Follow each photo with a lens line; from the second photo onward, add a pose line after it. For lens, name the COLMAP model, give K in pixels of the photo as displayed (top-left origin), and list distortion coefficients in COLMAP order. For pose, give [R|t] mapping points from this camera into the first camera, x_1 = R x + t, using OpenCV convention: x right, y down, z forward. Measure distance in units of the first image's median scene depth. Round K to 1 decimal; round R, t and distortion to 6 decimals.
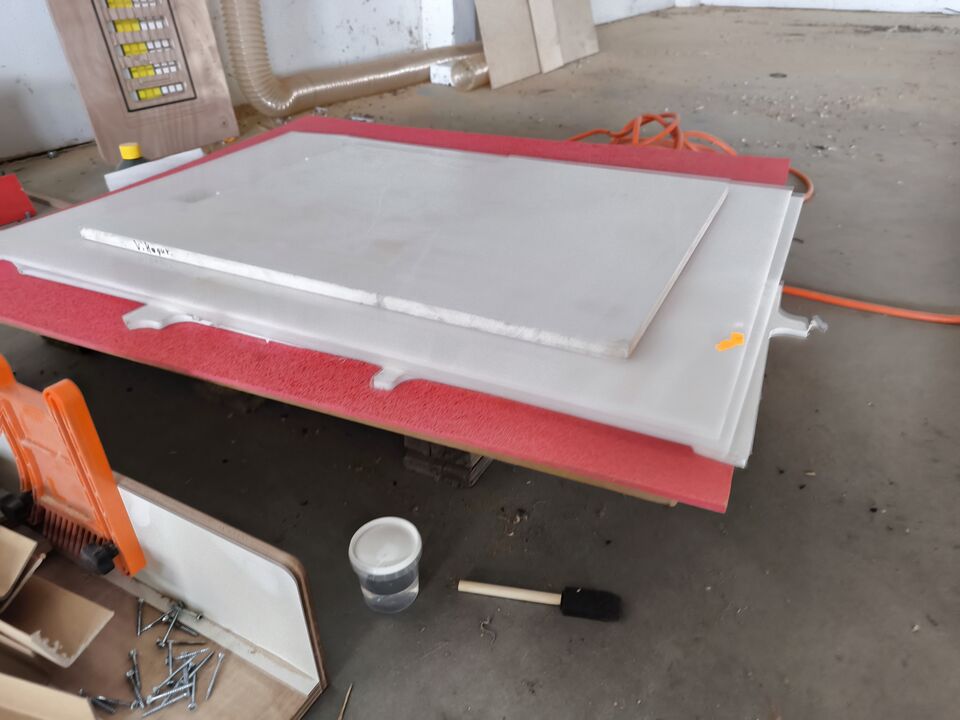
lens RADIAL K [[681.5, 0, 499.1], [0, 681.5, 360.4], [0, 0, 1]] dist [0.023830, -0.011177]
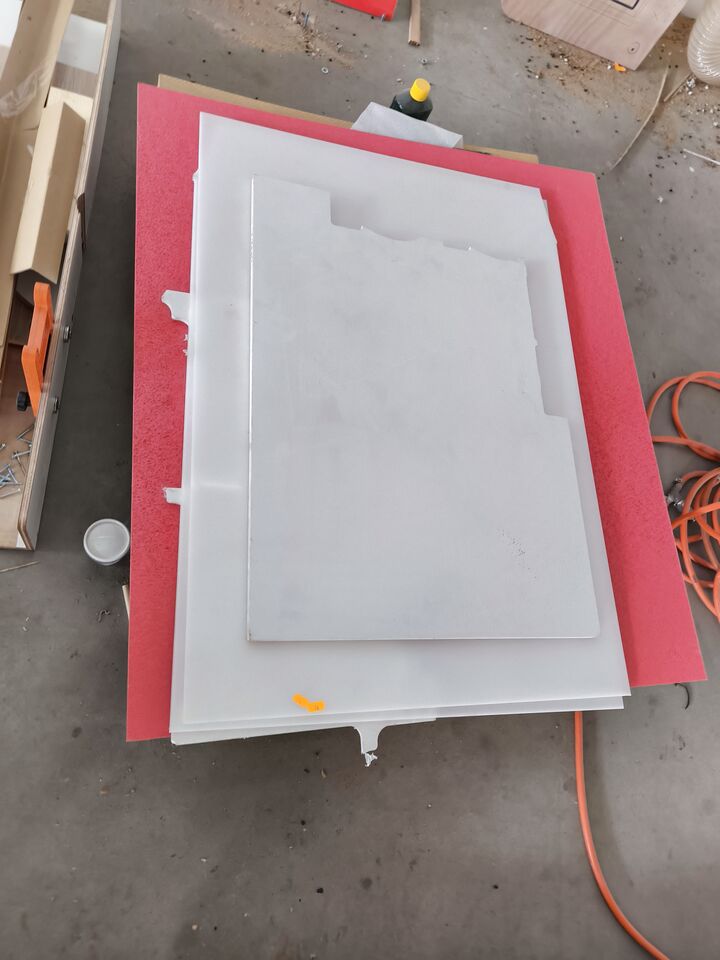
lens RADIAL K [[681.5, 0, 360.0], [0, 681.5, 480.0], [0, 0, 1]] dist [0.023830, -0.011177]
pose [[0.433096, 0.893254, -0.120522, 0.134108], [-0.729197, 0.425828, 0.535670, -0.907518], [0.529811, -0.144113, 0.835782, -0.014593]]
